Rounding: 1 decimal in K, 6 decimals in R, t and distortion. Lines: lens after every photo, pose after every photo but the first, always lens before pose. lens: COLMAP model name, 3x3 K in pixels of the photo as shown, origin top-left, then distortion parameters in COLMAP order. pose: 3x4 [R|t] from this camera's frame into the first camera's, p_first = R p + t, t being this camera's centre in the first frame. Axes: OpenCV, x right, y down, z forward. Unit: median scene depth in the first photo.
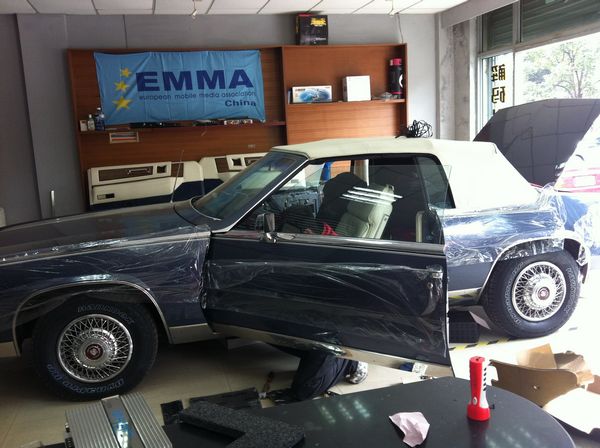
lens RADIAL K [[563.2, 0, 302.3], [0, 563.2, 222.7], [0, 0, 1]] dist [0.088982, 0.000000]
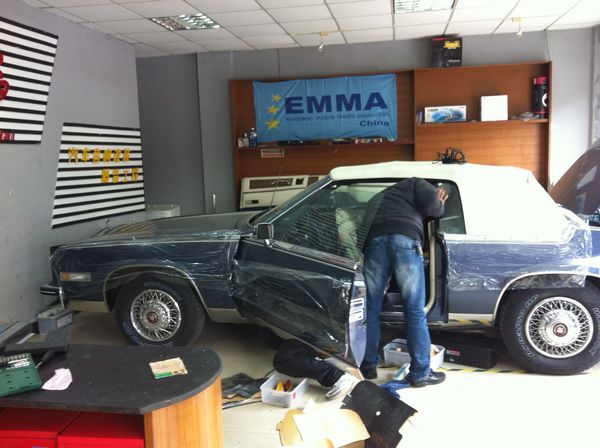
lens RADIAL K [[563.2, 0, 300.3], [0, 563.2, 224.2], [0, 0, 1]] dist [0.088982, 0.000000]
pose [[0.914622, 0.078440, -0.396629, 0.217648], [-0.084865, 0.996392, 0.001356, -0.010160], [0.395304, 0.032420, 0.917978, -0.039466]]
